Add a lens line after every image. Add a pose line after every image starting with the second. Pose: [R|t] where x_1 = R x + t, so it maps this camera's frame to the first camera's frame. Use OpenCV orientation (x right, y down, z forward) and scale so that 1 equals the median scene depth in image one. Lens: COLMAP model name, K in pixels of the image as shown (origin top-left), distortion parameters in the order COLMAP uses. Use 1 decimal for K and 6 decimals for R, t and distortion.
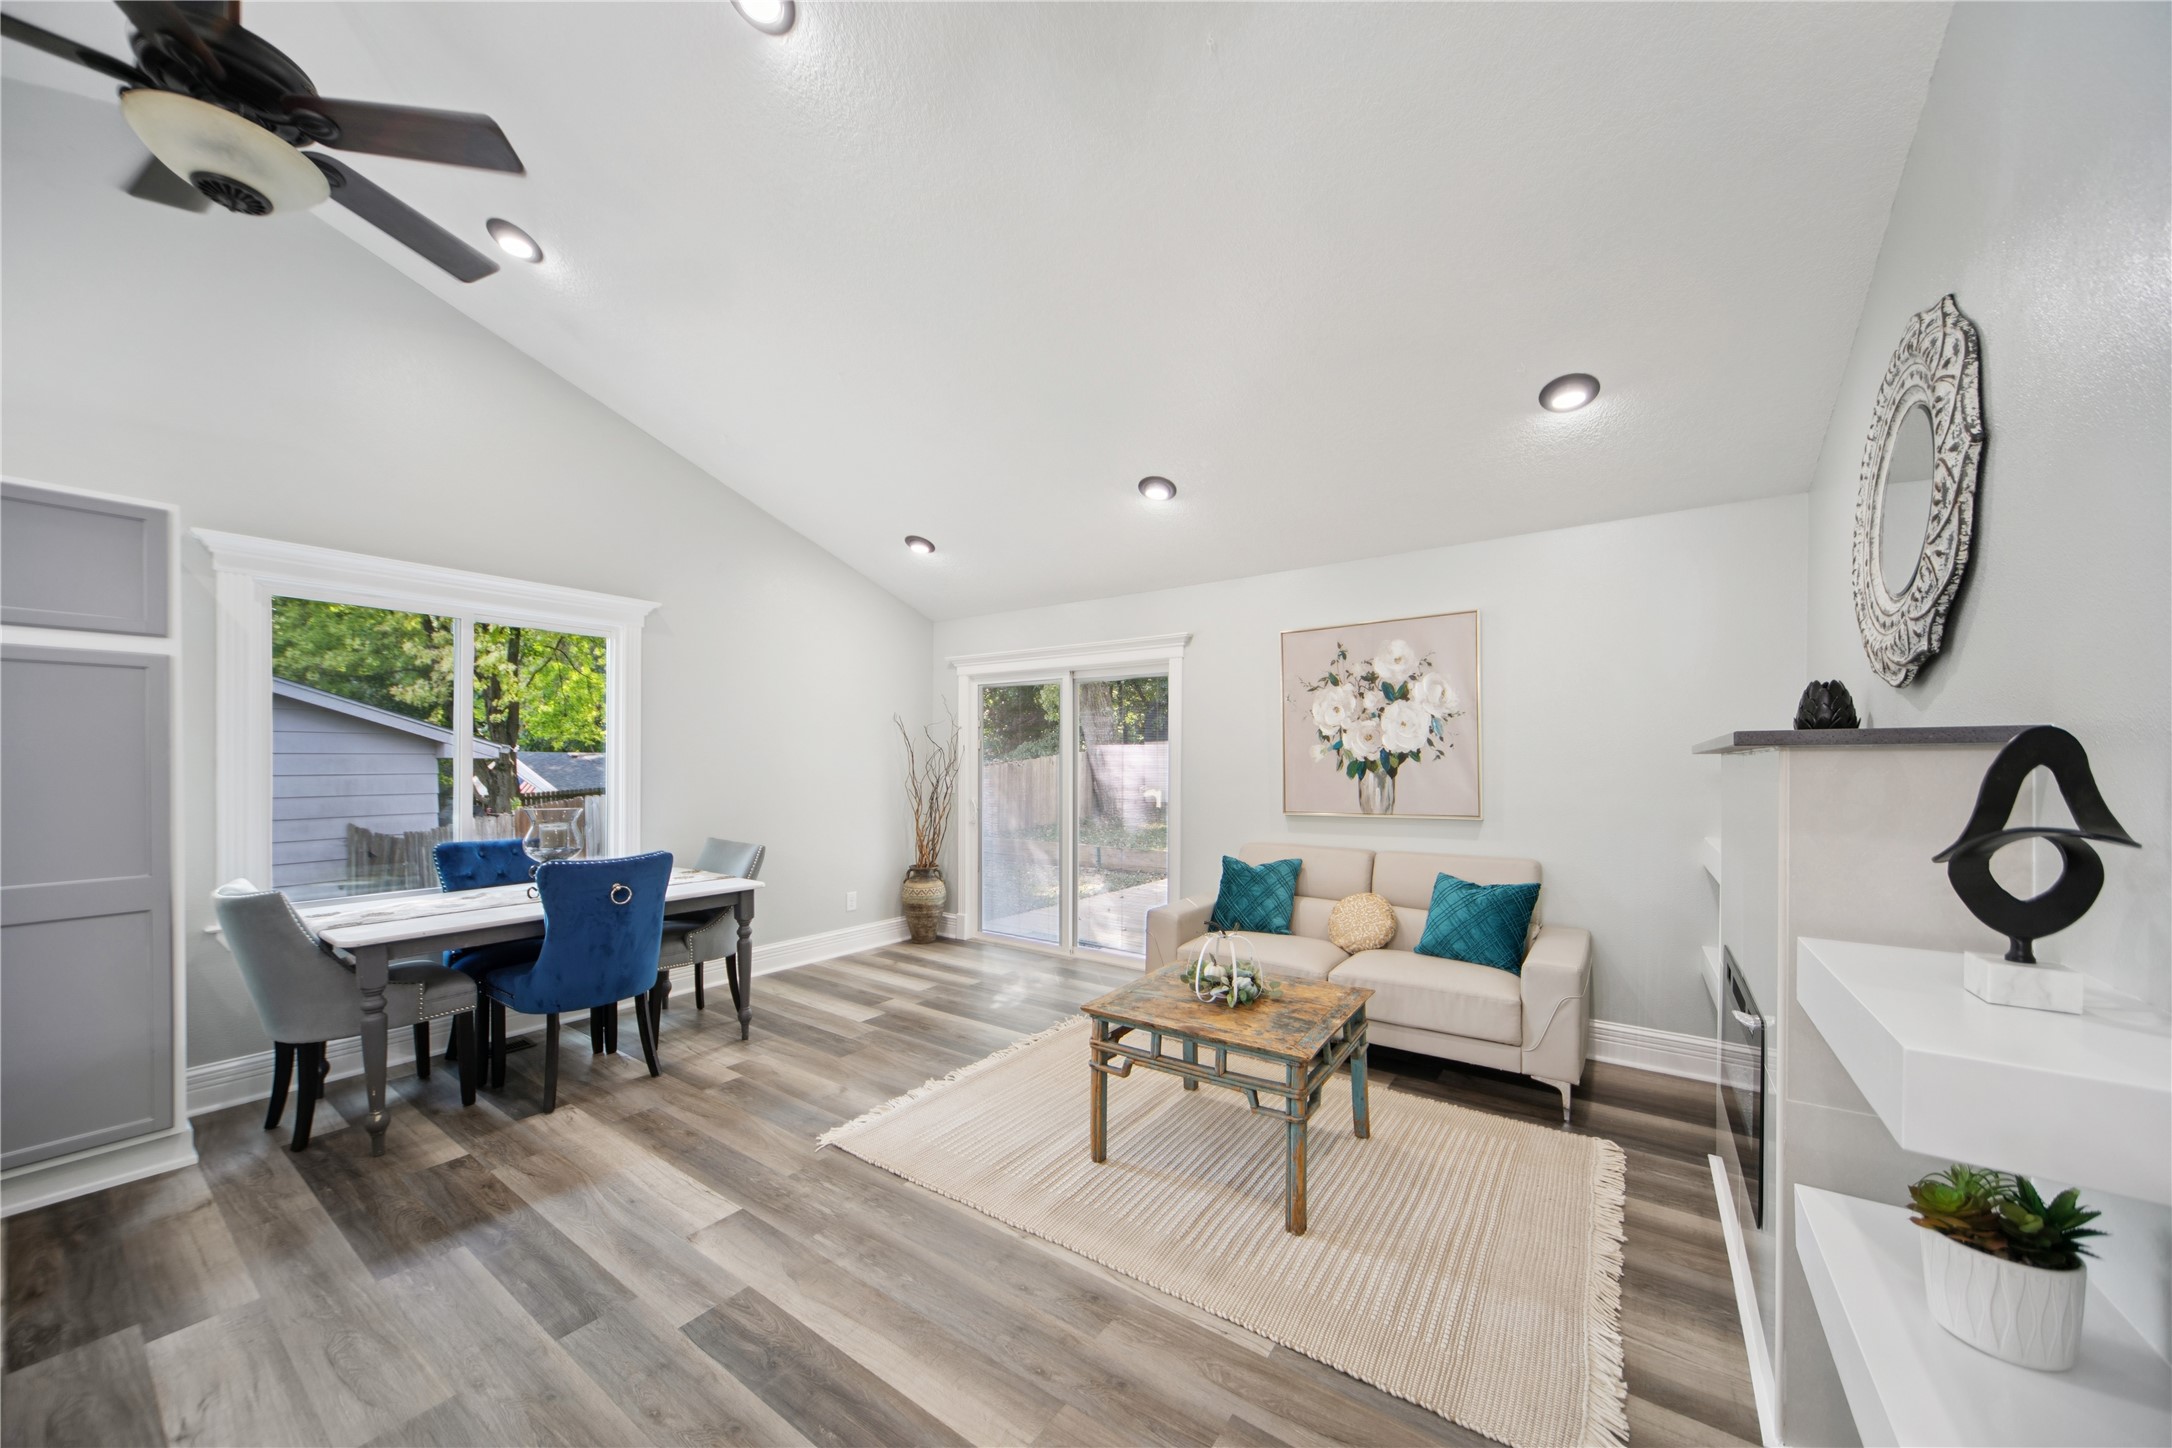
lens RADIAL K [[747.4, 0, 1087.3], [0, 747.4, 759.9], [0, 0, 1]] dist [0.000645, 0.000071]
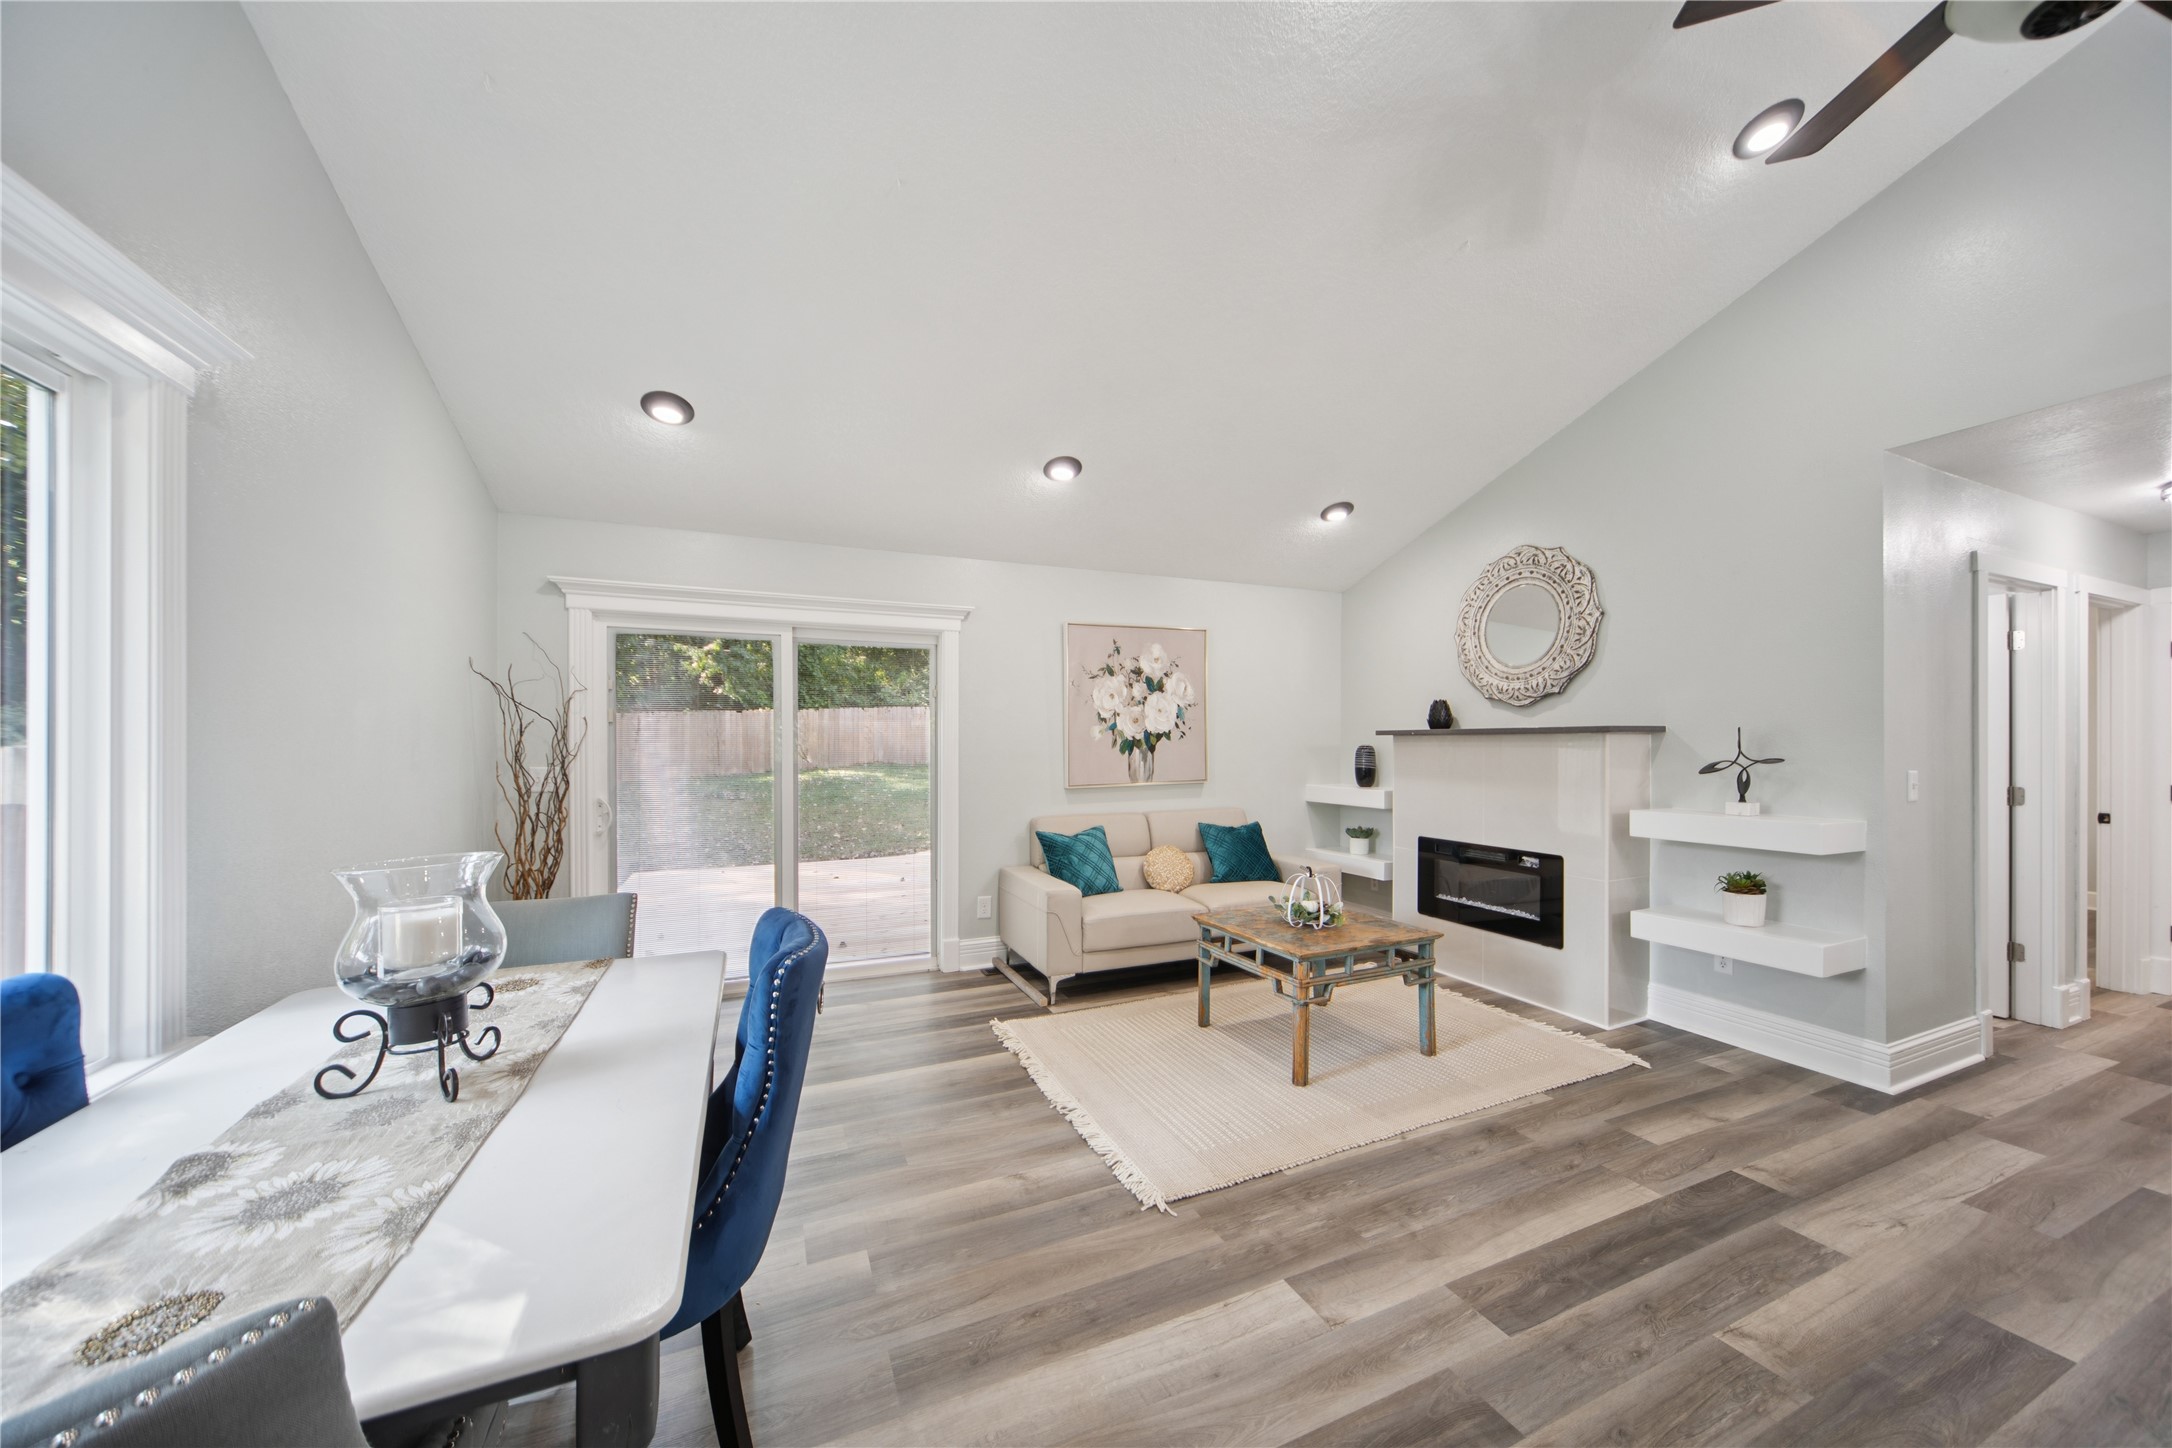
lens RADIAL K [[764.0, 0, 1079.3], [0, 764.0, 737.1], [0, 0, 1]] dist [0.000552, 0.000018]
pose [[0.523056, 0.005136, 0.852283, -0.757093], [0.003313, 0.999962, -0.008060, 0.007060], [-0.852292, 0.007039, 0.523019, 0.437848]]
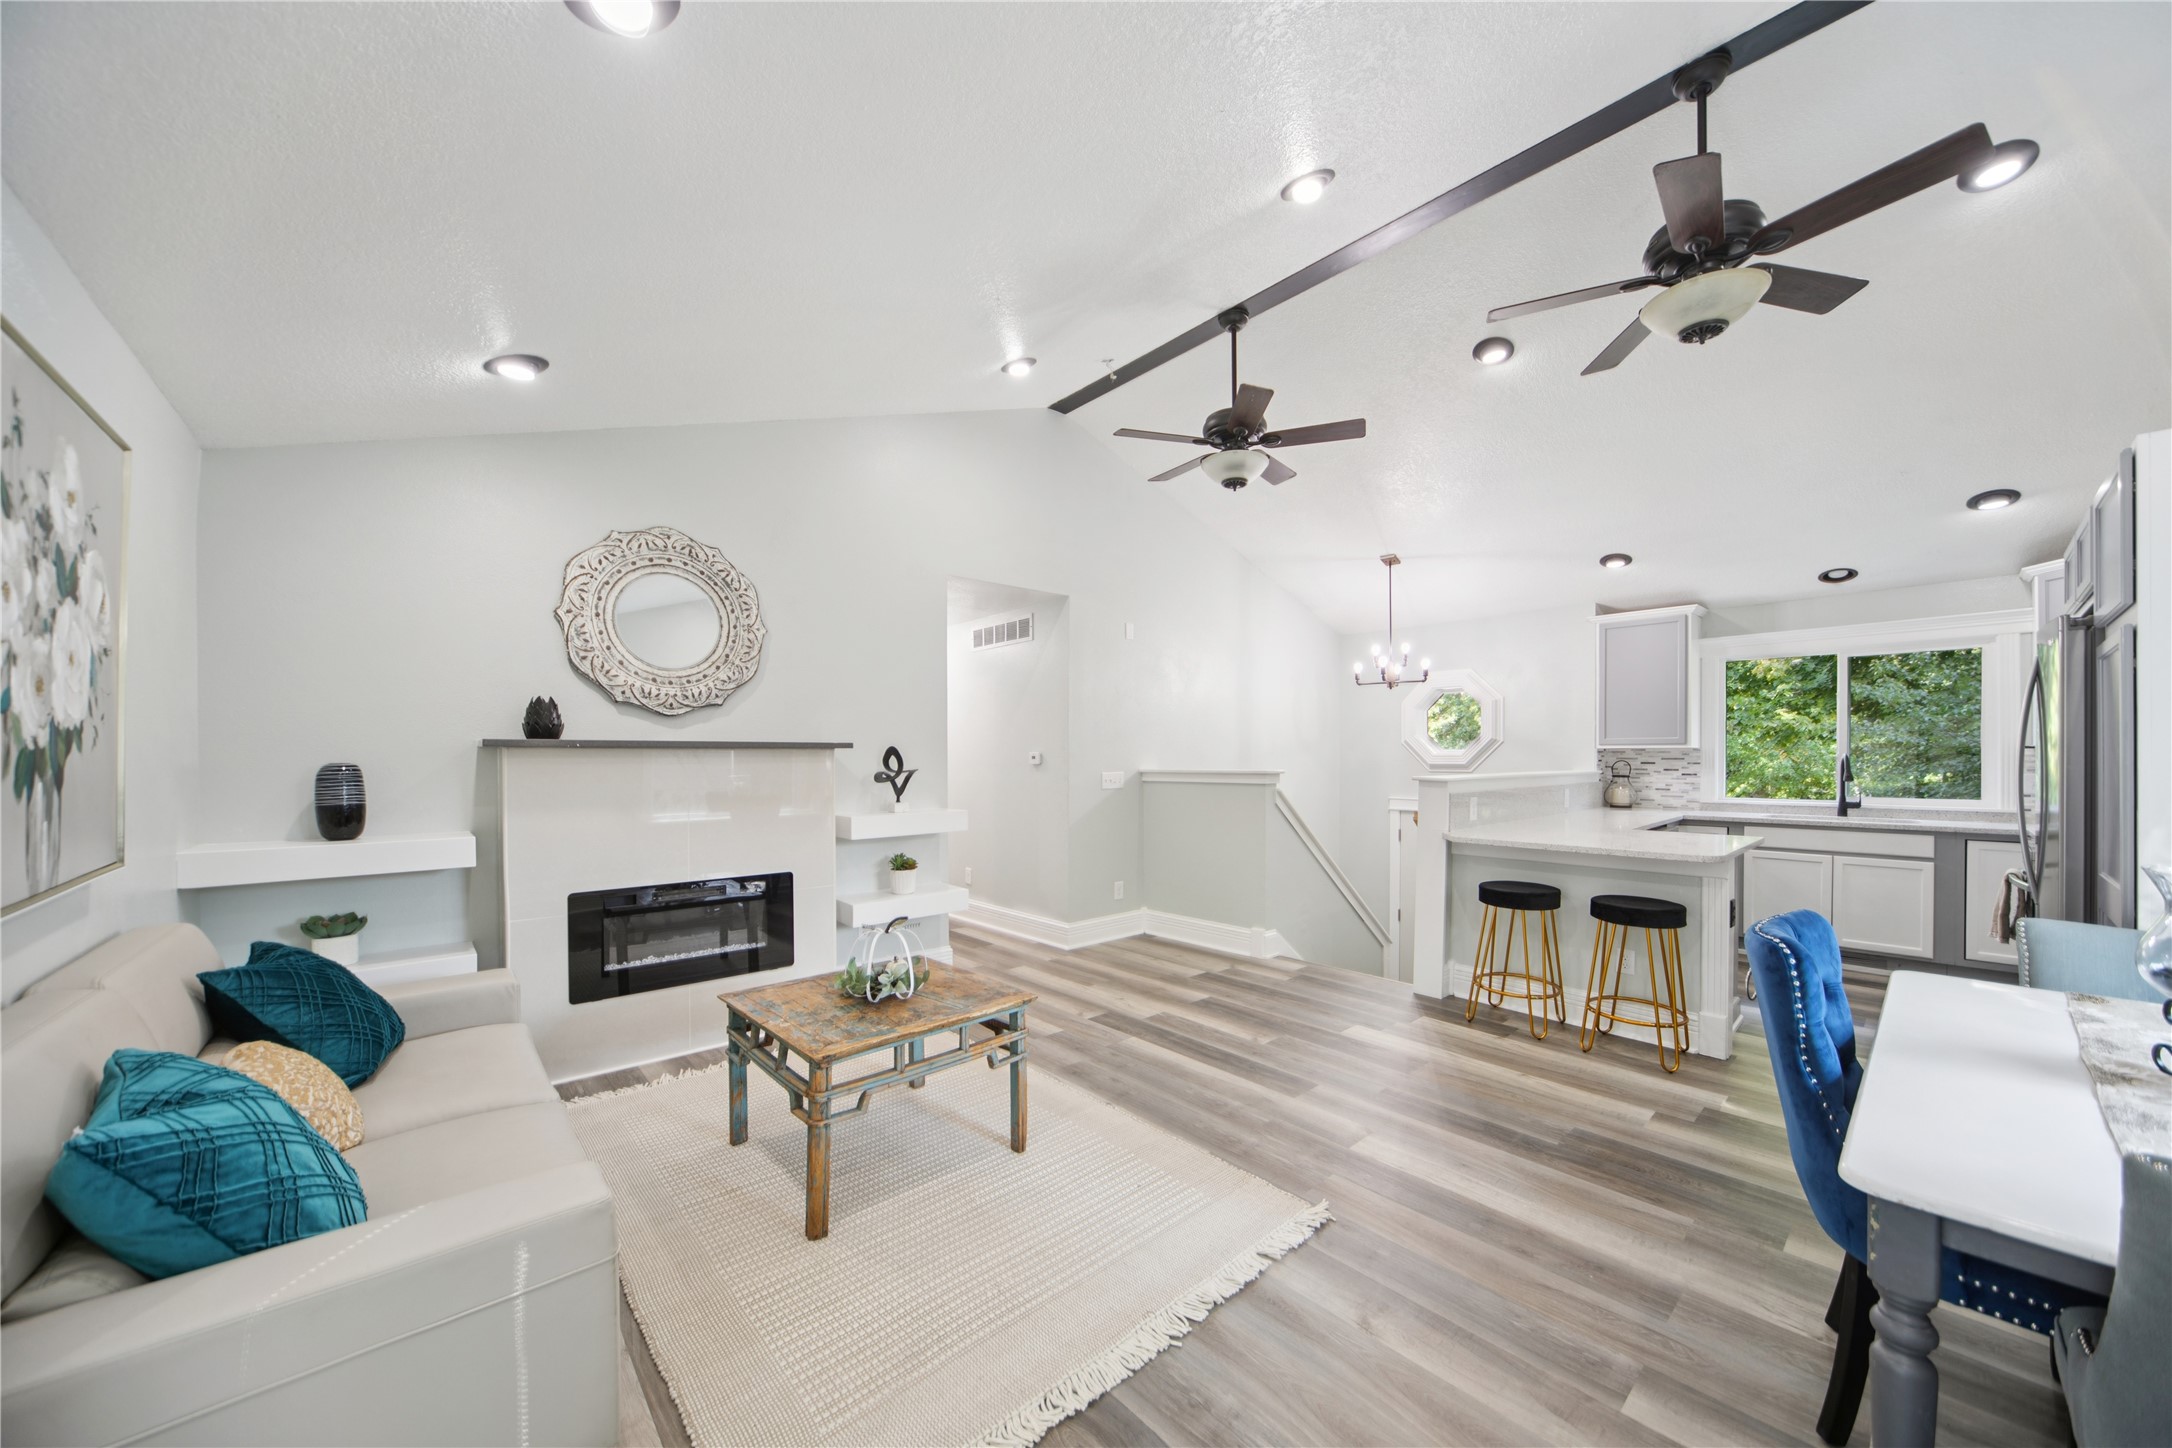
lens RADIAL K [[782.1, 0, 1103.7], [0, 782.1, 757.2], [0, 0, 1]] dist [-0.000730, 0.000076]
pose [[-0.976560, 0.002371, 0.215231, -0.208689], [0.002763, 0.999995, 0.001522, 0.006584], [-0.215227, 0.002081, -0.976562, 1.299721]]
